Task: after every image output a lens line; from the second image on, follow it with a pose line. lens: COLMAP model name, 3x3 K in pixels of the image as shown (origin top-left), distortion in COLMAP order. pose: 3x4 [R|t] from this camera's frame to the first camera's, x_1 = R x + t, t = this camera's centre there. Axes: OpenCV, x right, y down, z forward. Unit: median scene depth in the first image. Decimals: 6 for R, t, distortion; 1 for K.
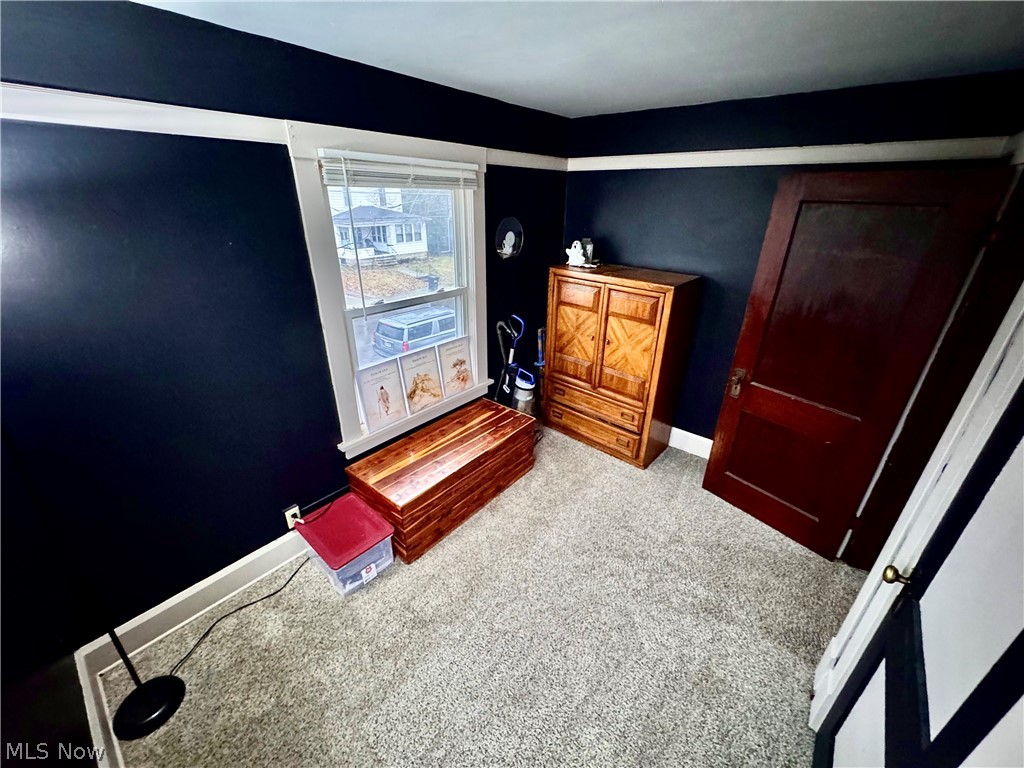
lens RADIAL K [[409.4, 0, 512.0], [0, 409.4, 384.0], [0, 0, 1]] dist [-0.005670, 0.000414]
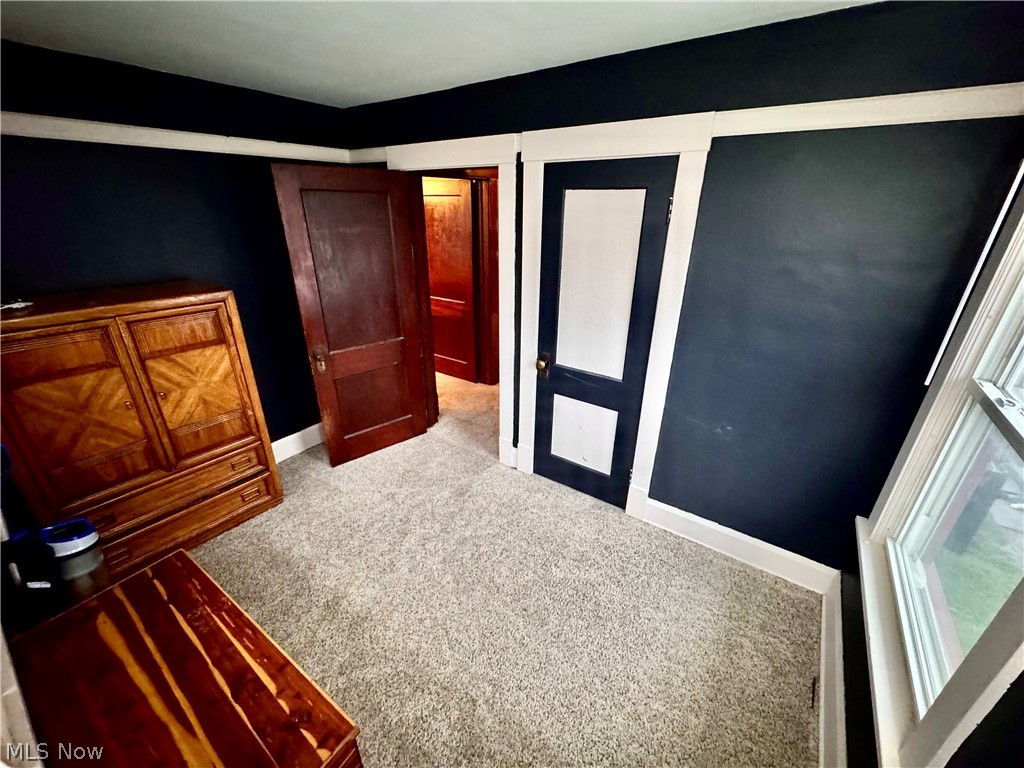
lens RADIAL K [[409.4, 0, 512.0], [0, 409.4, 384.0], [0, 0, 1]] dist [-0.005670, 0.000414]
pose [[-0.085932, -0.413956, 0.906232, -0.442392], [0.407735, 0.815324, 0.411094, -0.167398], [-0.909048, 0.404829, 0.098722, 0.410332]]
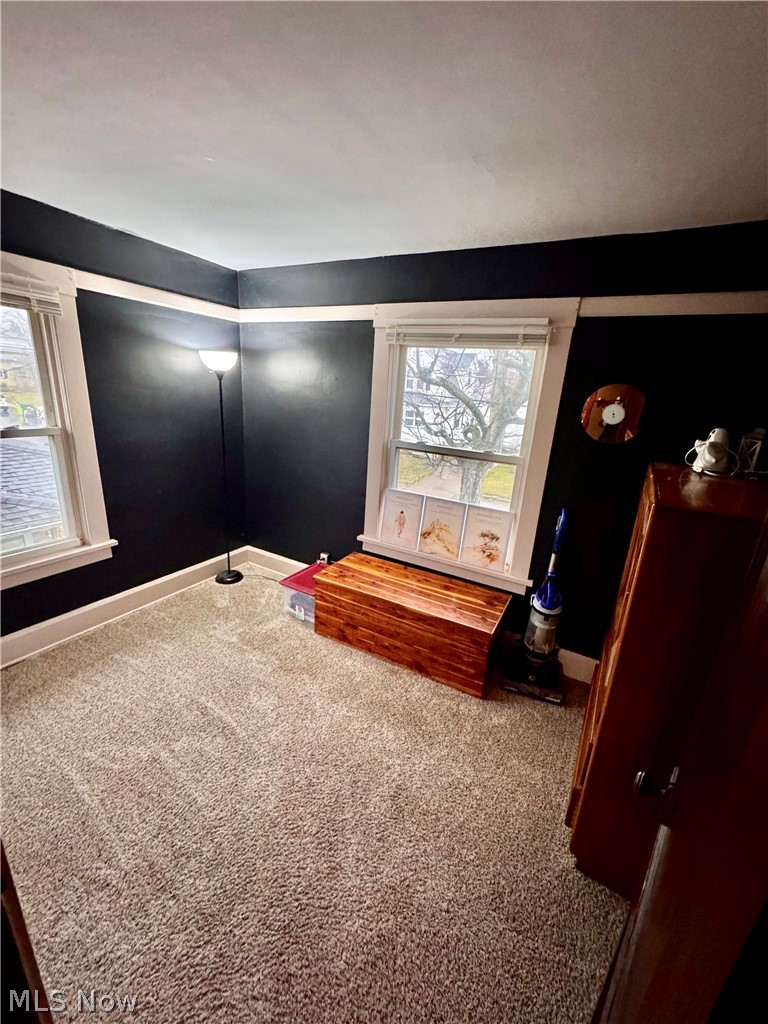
lens RADIAL K [[409.4, 0, 384.0], [0, 409.4, 512.0], [0, 0, 1]] dist [-0.005670, 0.000414]
pose [[0.182318, 0.285072, -0.941007, 0.681831], [-0.467308, 0.867170, 0.172163, -0.148599], [0.865092, 0.408352, 0.291317, 0.540449]]
